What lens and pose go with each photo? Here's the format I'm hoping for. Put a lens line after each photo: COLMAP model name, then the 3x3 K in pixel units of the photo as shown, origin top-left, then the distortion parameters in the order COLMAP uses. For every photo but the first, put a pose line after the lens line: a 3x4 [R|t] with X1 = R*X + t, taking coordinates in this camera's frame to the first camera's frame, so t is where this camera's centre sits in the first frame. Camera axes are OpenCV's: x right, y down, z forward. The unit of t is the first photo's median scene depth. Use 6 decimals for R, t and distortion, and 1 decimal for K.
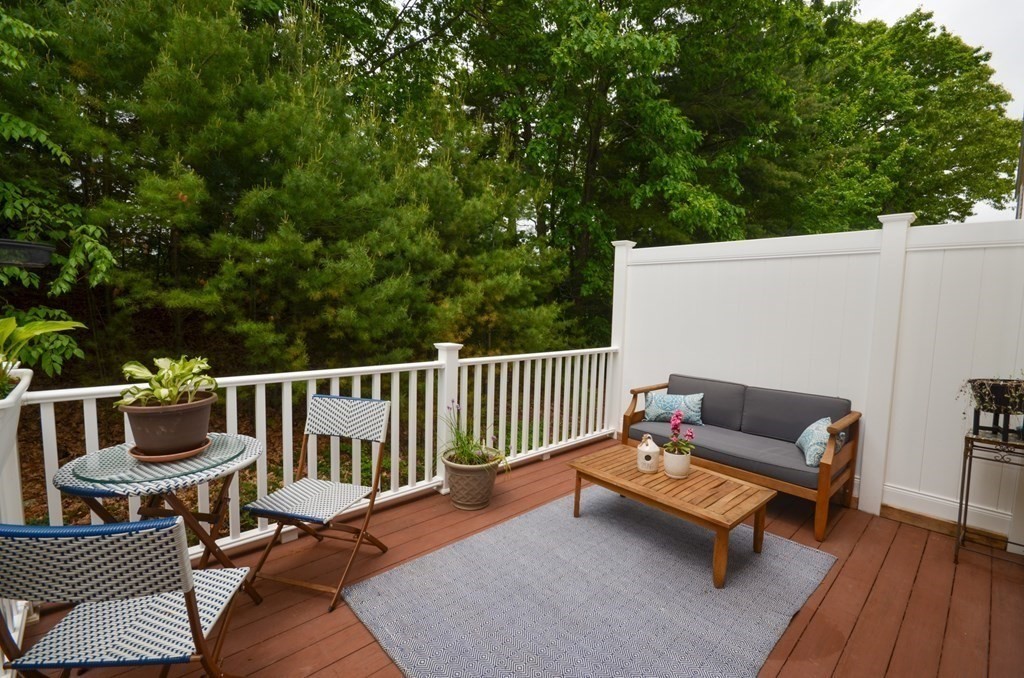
lens RADIAL K [[450.2, 0, 521.5], [0, 450.2, 341.8], [0, 0, 1]] dist [0.000486, -0.008127]
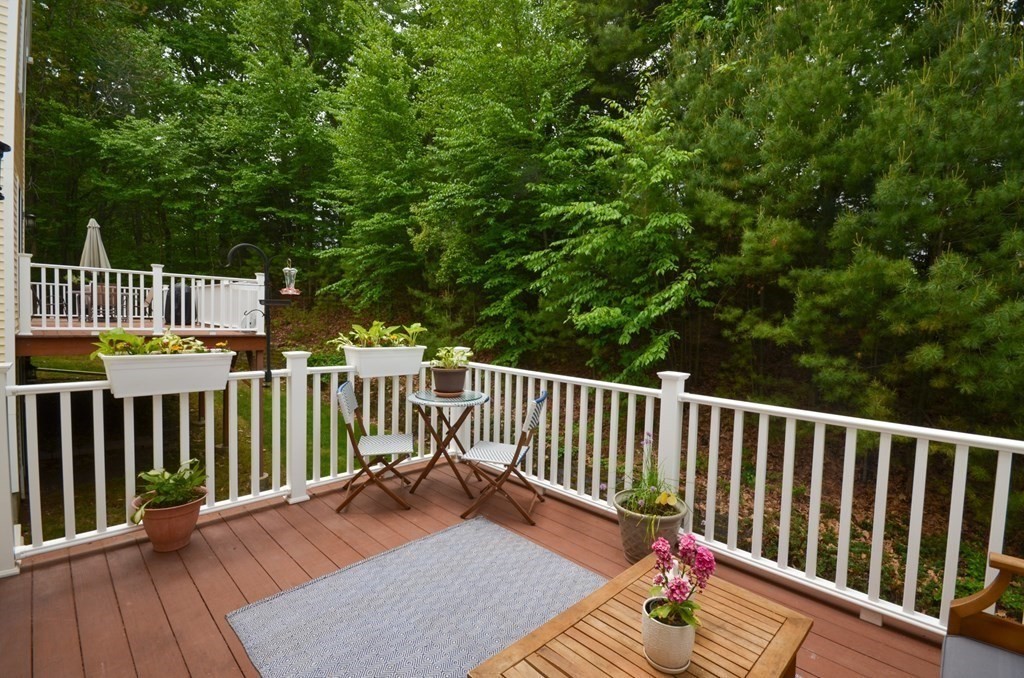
lens RADIAL K [[464.5, 0, 512.0], [0, 464.5, 339.0], [0, 0, 1]] dist [-0.002757, -0.012342]
pose [[0.019210, 0.018598, -0.999642, 0.598151], [-0.117764, 0.992909, 0.016210, -0.031955], [0.992856, 0.117411, 0.021264, 0.541865]]
